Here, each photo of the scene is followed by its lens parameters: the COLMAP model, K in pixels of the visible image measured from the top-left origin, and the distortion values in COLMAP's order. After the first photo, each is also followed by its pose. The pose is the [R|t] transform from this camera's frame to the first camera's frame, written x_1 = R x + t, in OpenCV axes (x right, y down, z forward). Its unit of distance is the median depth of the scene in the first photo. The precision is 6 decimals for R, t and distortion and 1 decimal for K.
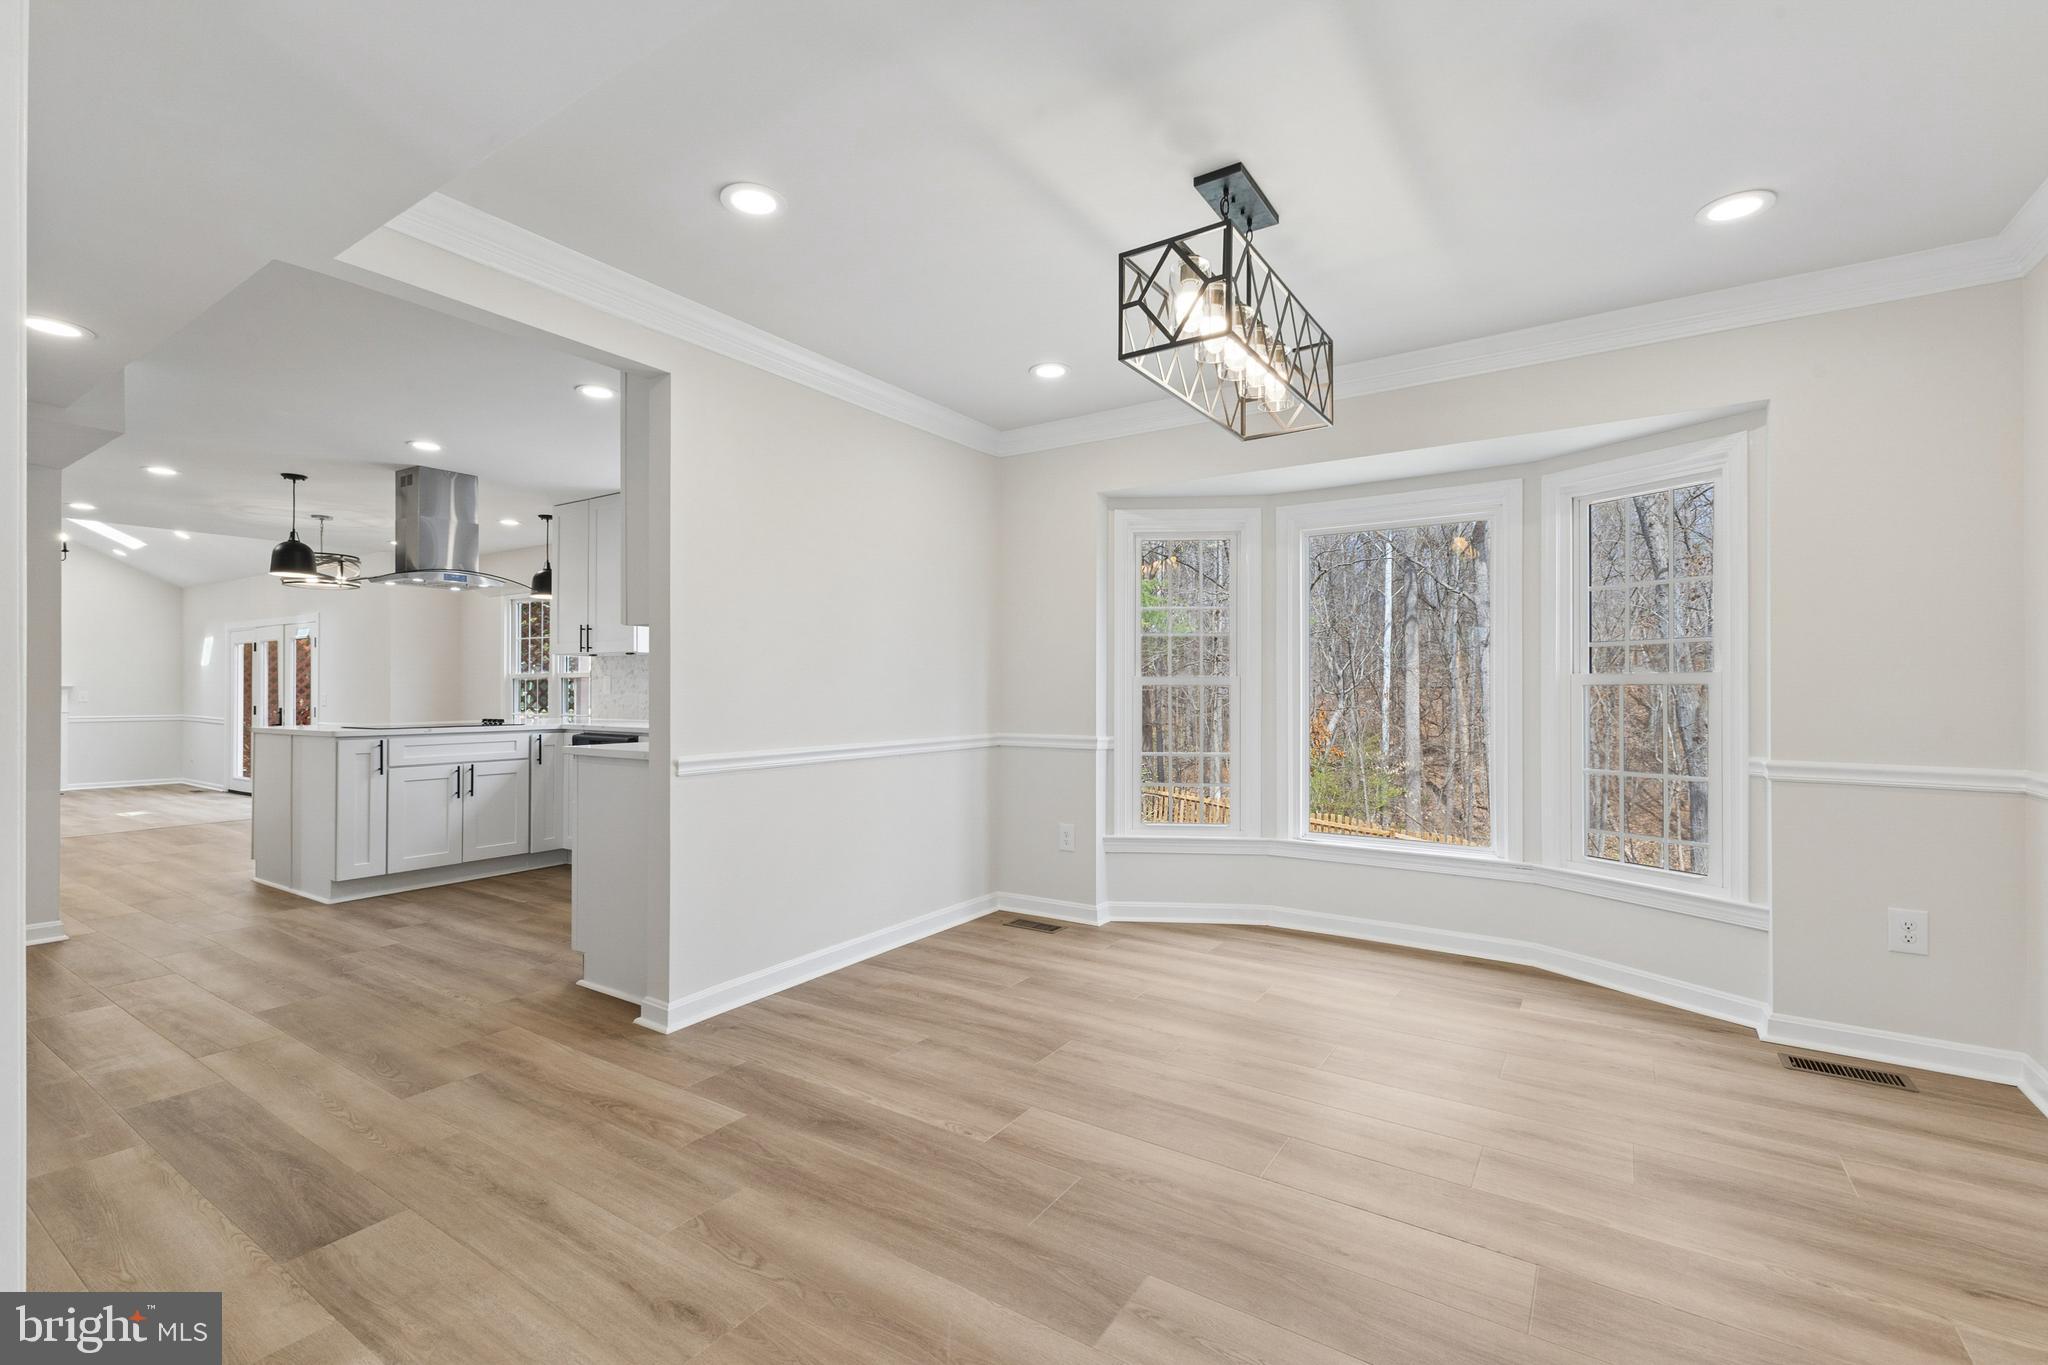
lens RADIAL K [[892.4, 0, 1026.6], [0, 892.4, 686.3], [0, 0, 1]] dist [0.011989, -0.000386]
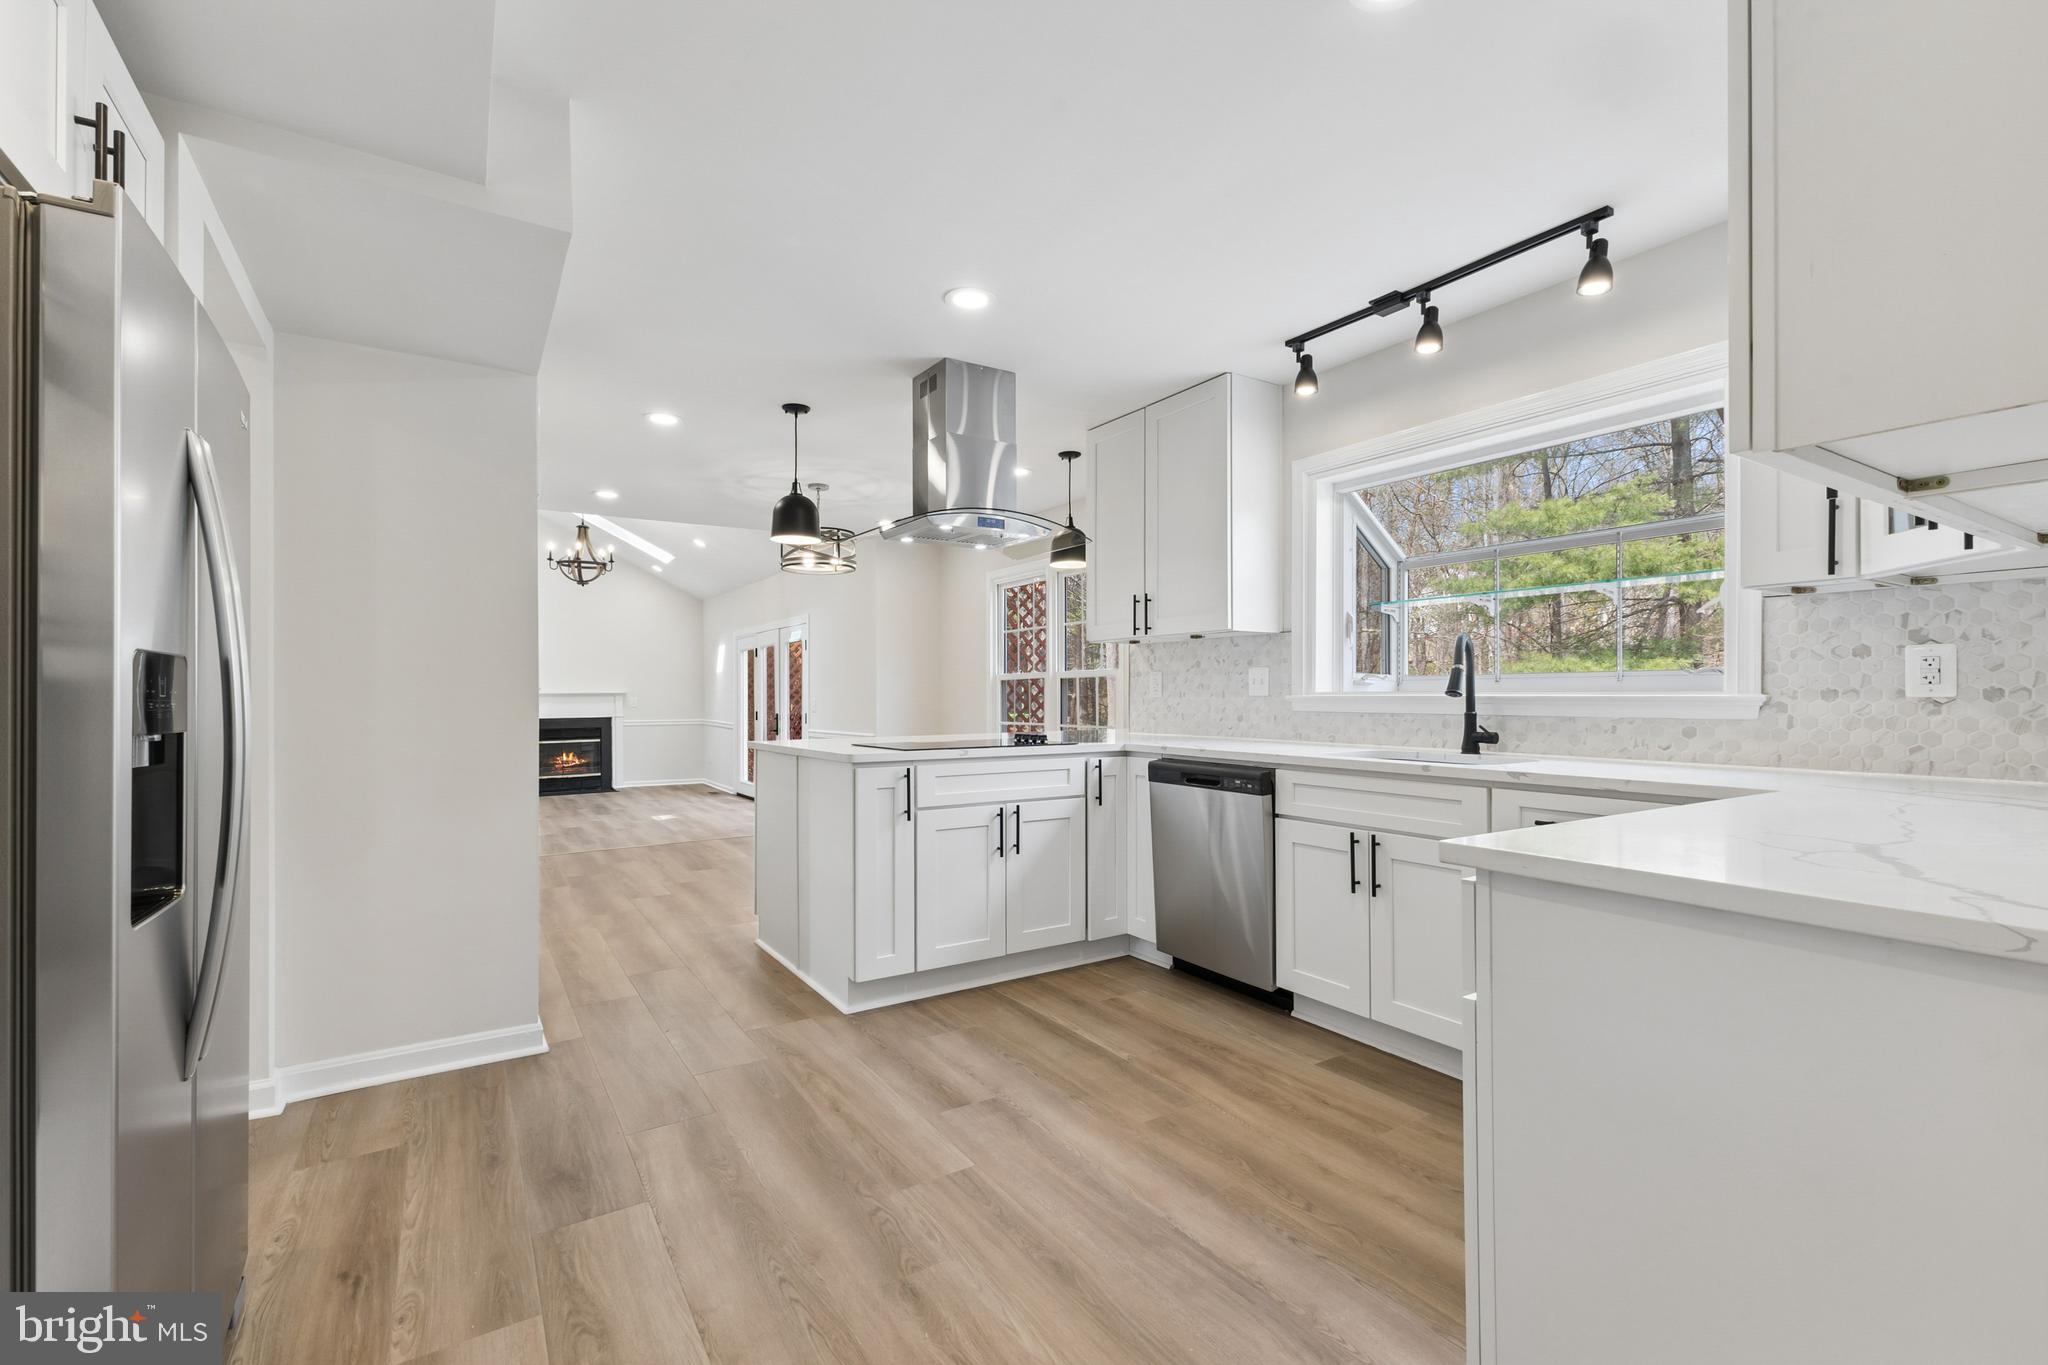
lens RADIAL K [[896.7, 0, 1034.0], [0, 896.7, 693.7], [0, 0, 1]] dist [0.008479, -0.000252]
pose [[0.917484, -0.004498, -0.397748, -0.347833], [0.005252, 0.999986, 0.000805, 0.005507], [0.397739, -0.002827, 0.917494, 0.405987]]
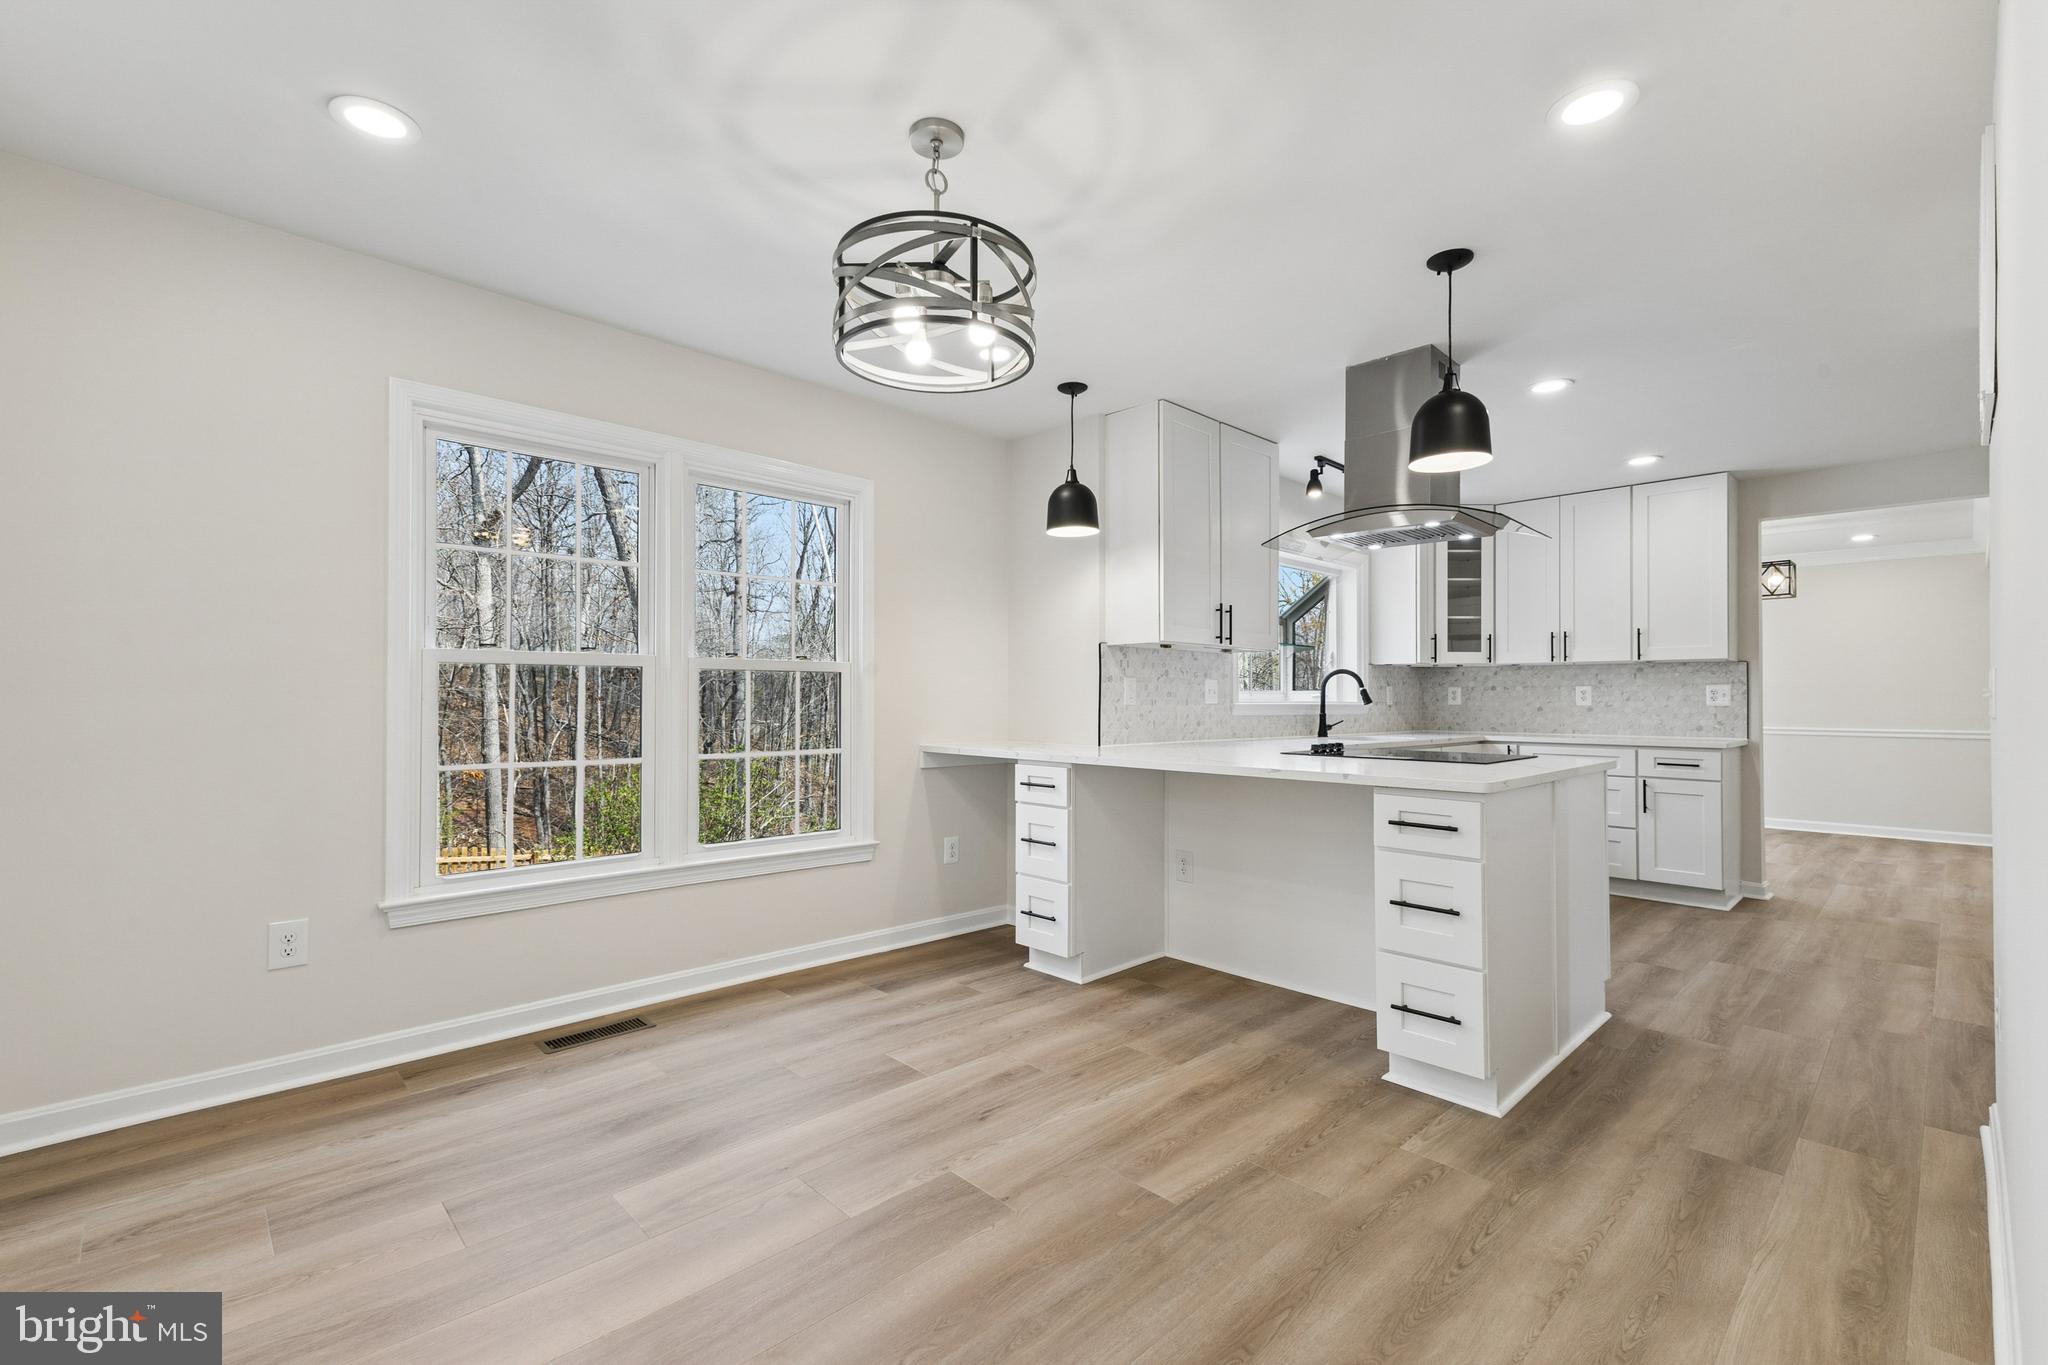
lens RADIAL K [[892.4, 0, 1026.6], [0, 892.4, 686.3], [0, 0, 1]] dist [0.011989, -0.000386]
pose [[0.216111, 0.015796, 0.976241, -1.388689], [-0.006644, 0.999870, -0.014707, 0.005913], [-0.976346, -0.003308, 0.216188, 1.161571]]
